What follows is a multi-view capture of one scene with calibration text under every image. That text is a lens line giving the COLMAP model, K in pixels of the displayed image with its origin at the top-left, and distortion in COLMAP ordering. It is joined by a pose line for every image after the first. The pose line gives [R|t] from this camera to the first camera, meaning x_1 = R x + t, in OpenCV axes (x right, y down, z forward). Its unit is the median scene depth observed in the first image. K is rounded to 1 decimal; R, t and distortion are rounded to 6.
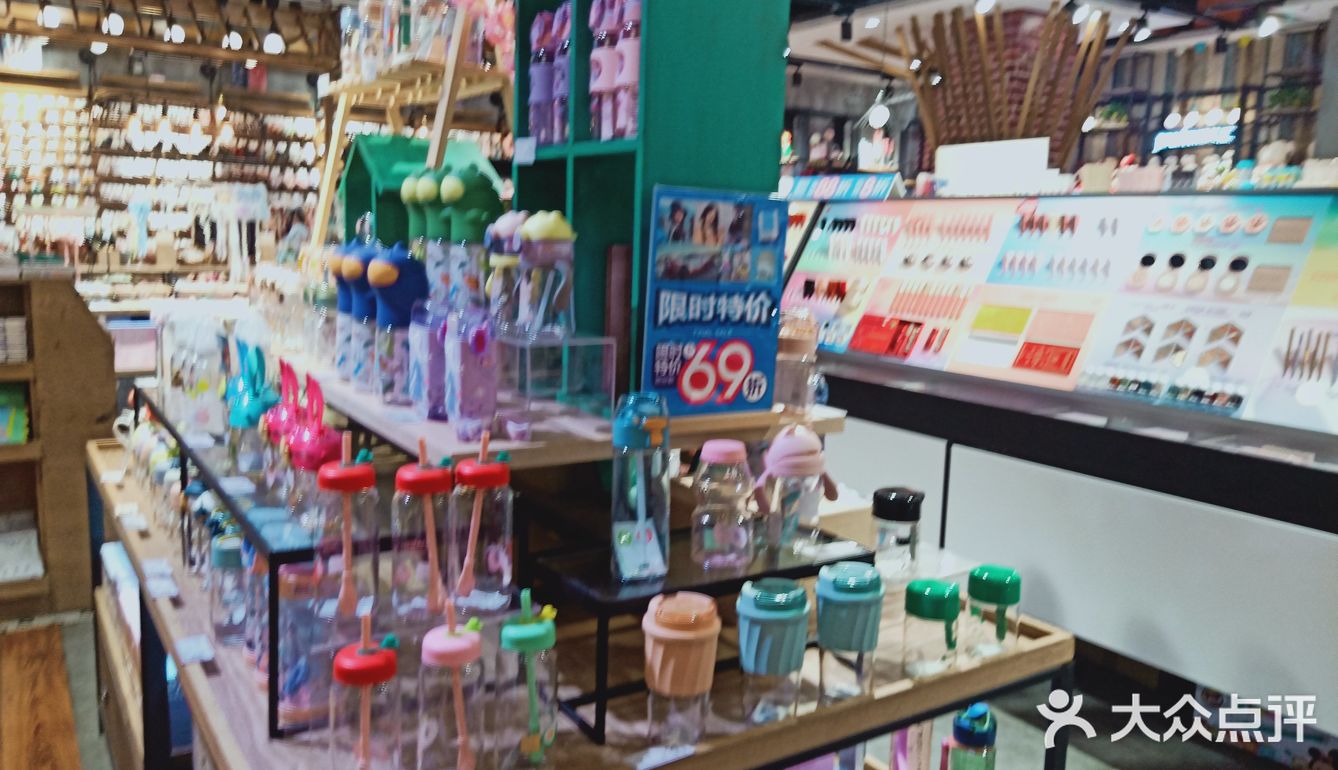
lens RADIAL K [[1014.6, 0, 645.2], [0, 1014.6, 424.4], [0, 0, 1]] dist [0.001365, -0.001635]
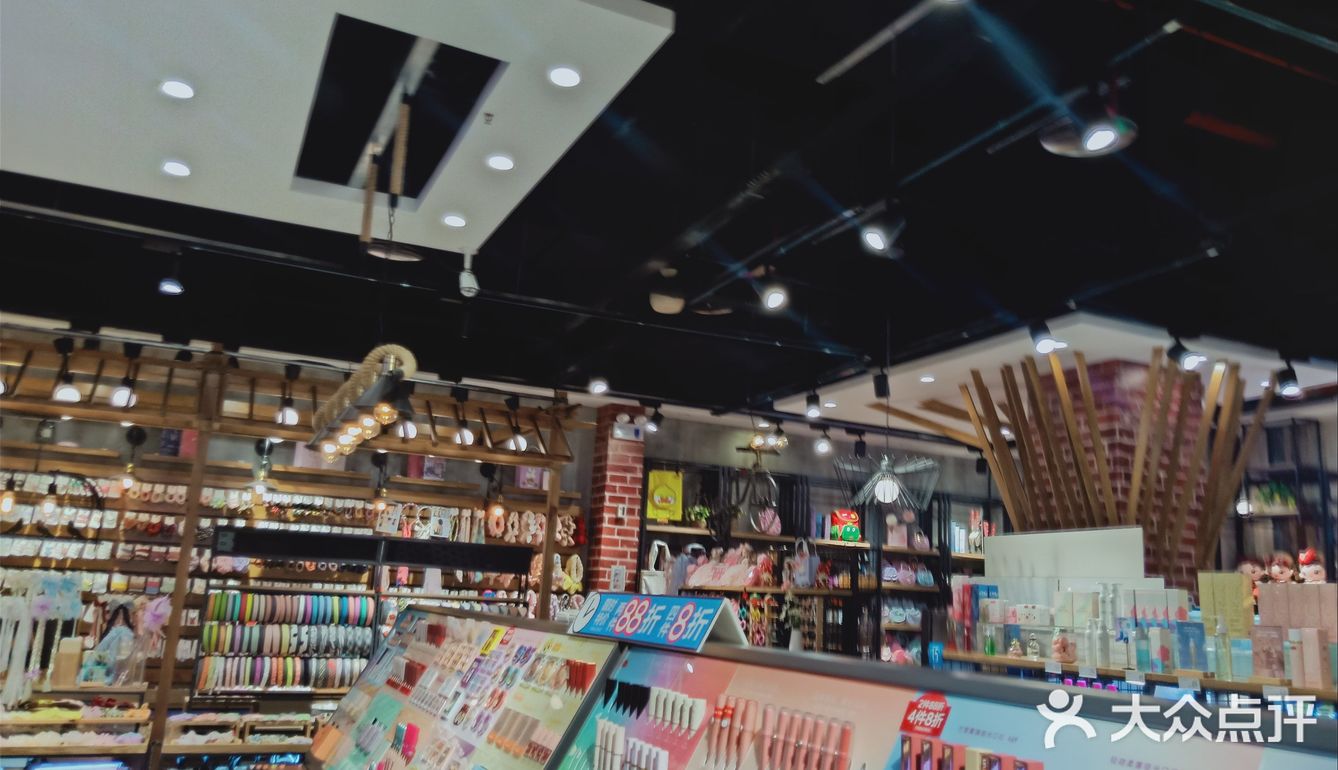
lens RADIAL K [[1037.2, 0, 669.0], [0, 1037.2, 385.0], [0, 0, 1]] dist [0.003153, 0.003915]
pose [[0.991136, 0.001262, -0.132846, 0.132963], [-0.052750, 0.921493, -0.384795, -0.069403], [0.121931, 0.388392, 0.913392, 0.237226]]
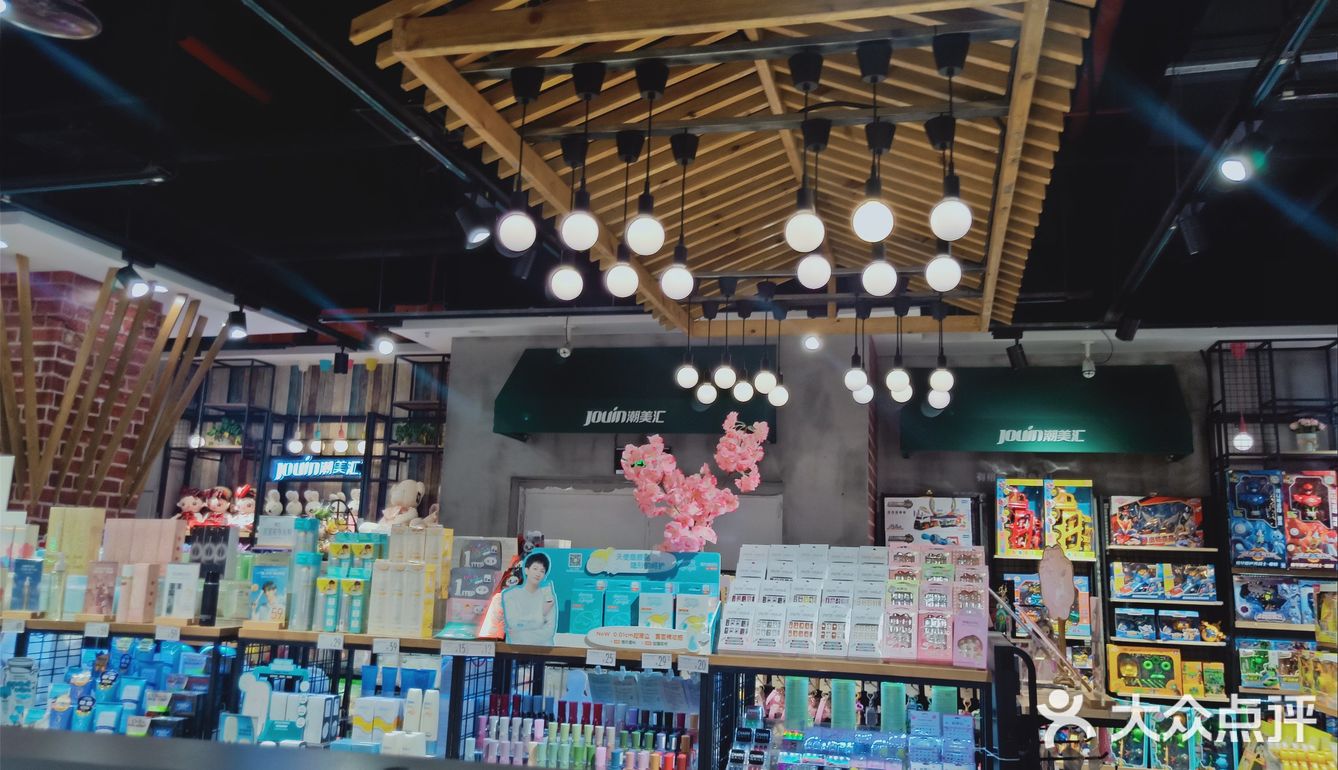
lens RADIAL K [[1037.2, 0, 669.0], [0, 1037.2, 385.0], [0, 0, 1]] dist [0.003153, 0.003915]
pose [[0.727033, 0.125349, 0.675063, 0.184868], [0.109665, 0.949372, -0.294392, -0.074496], [-0.677787, 0.288064, 0.676479, 0.239615]]
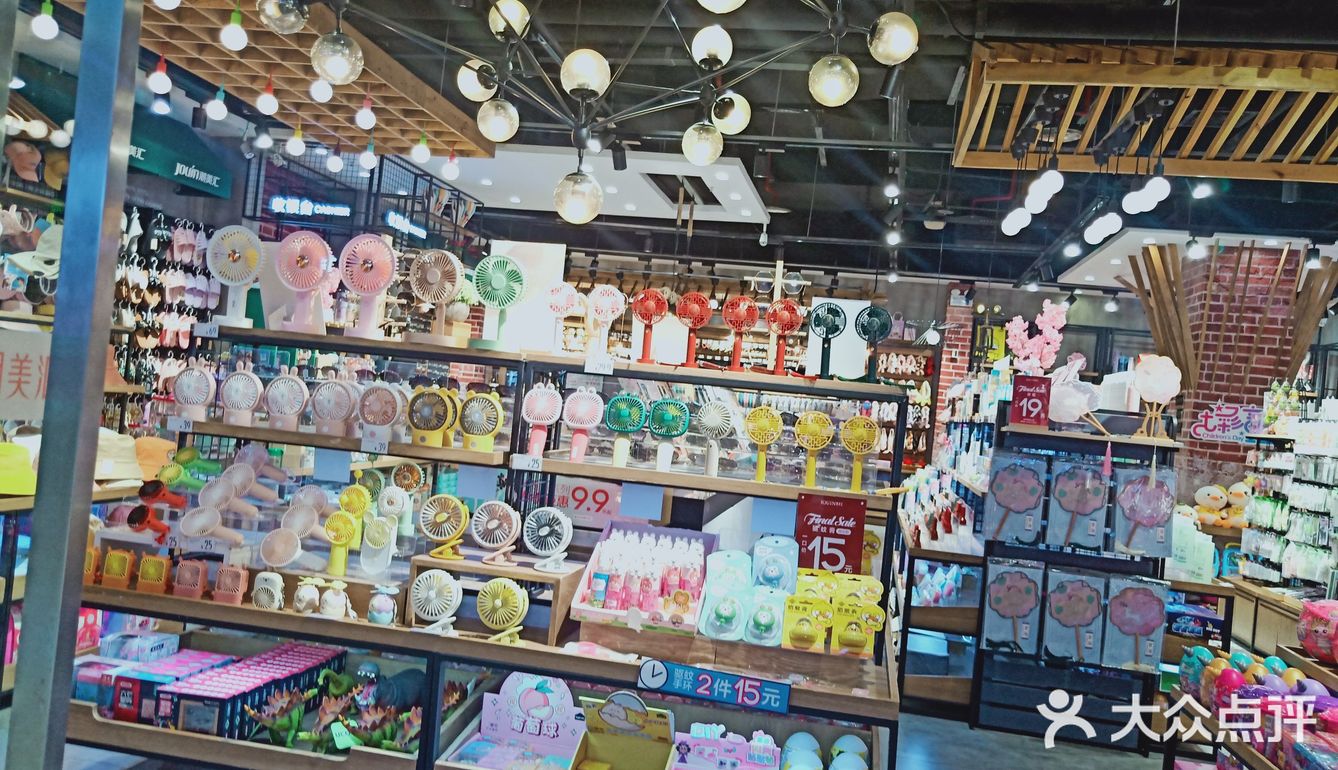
lens RADIAL K [[1037.2, 0, 669.0], [0, 1037.2, 385.0], [0, 0, 1]] dist [0.003153, 0.003915]
pose [[0.720257, 0.036274, -0.692758, 0.684087], [-0.210402, 0.963014, -0.168329, 0.044306], [0.661030, 0.266998, 0.701250, -0.124294]]
